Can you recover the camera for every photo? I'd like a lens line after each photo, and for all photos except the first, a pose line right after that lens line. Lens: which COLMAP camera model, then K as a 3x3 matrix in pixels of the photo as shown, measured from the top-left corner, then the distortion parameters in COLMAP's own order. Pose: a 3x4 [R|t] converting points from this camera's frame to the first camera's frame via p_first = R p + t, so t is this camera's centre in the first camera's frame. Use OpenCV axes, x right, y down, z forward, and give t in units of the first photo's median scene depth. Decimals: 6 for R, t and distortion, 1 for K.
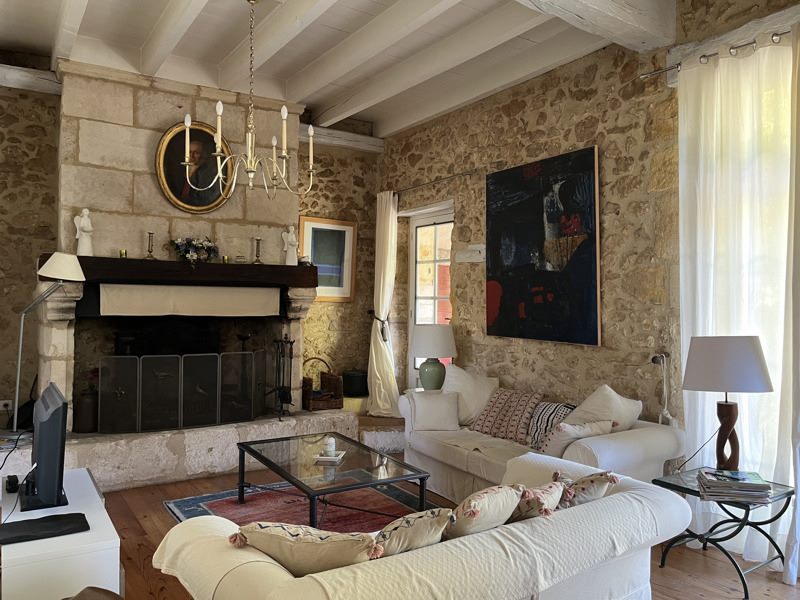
lens RADIAL K [[597.1, 0, 383.2], [0, 597.1, 298.2], [0, 0, 1]] dist [-0.000804, -0.037708]
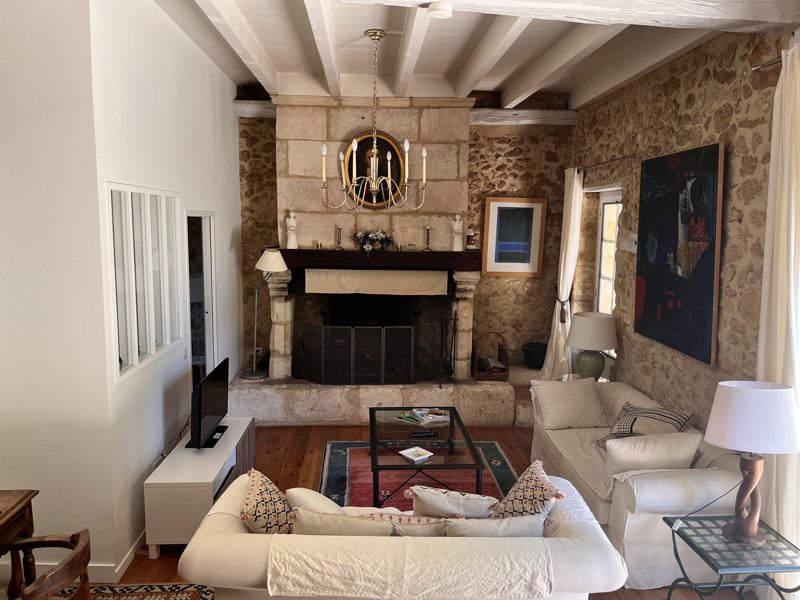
lens RADIAL K [[597.1, 0, 383.2], [0, 597.1, 298.2], [0, 0, 1]] dist [-0.000804, -0.037708]
pose [[0.849723, 0.062712, -0.523486, 0.340449], [0.007264, 0.991414, 0.130559, -0.123360], [0.527179, -0.114742, 0.841972, -0.016683]]
